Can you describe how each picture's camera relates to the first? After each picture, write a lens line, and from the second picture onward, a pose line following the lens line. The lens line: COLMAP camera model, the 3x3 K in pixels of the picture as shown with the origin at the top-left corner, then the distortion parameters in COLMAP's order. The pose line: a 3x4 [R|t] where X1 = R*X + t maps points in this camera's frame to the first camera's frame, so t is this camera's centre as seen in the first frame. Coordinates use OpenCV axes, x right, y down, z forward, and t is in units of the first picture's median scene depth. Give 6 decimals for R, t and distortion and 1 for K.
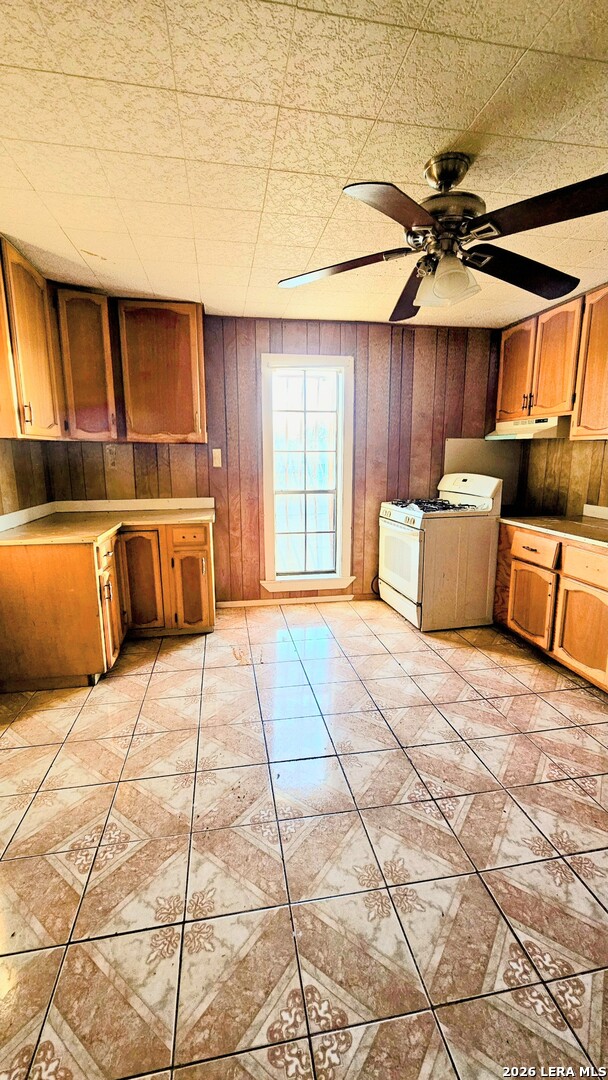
lens RADIAL K [[440.8, 0, 303.0], [0, 440.8, 533.4], [0, 0, 1]] dist [0.005857, -0.002770]
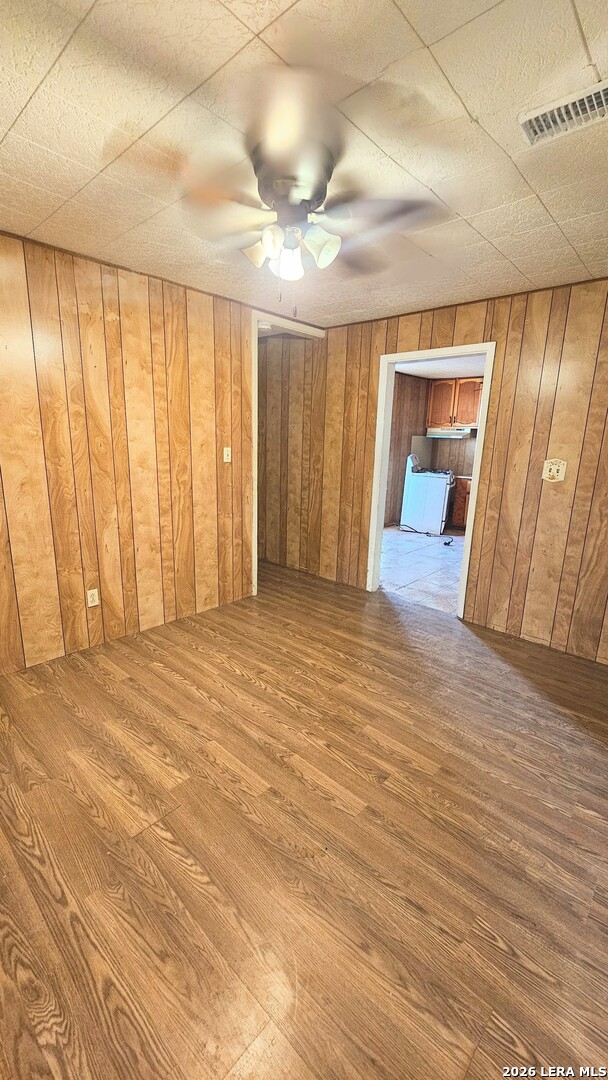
lens RADIAL K [[440.8, 0, 306.4], [0, 440.8, 535.5], [0, 0, 1]] dist [0.005857, -0.002770]
pose [[0.792145, -0.113474, 0.599692, -1.510173], [0.082404, 0.993452, 0.079133, 0.023000], [-0.604745, -0.013268, 0.796309, -0.272115]]
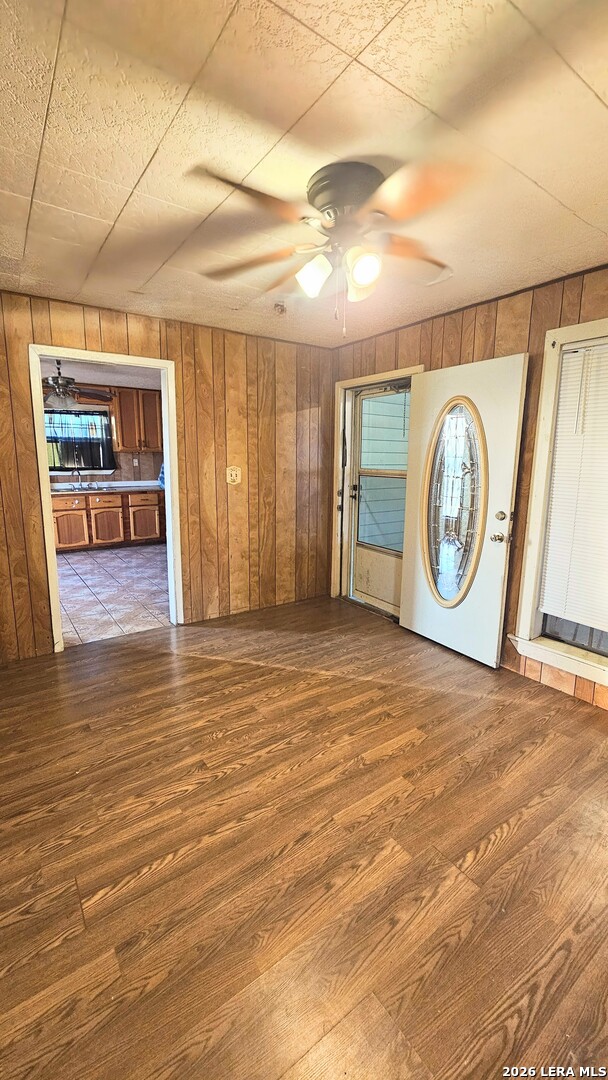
lens RADIAL K [[440.8, 0, 301.2], [0, 440.8, 533.4], [0, 0, 1]] dist [0.005857, -0.002770]
pose [[-0.425465, -0.164036, 0.889984, -1.679383], [0.152360, 0.956414, 0.249117, -0.117404], [-0.892057, 0.241588, -0.381928, 0.500749]]
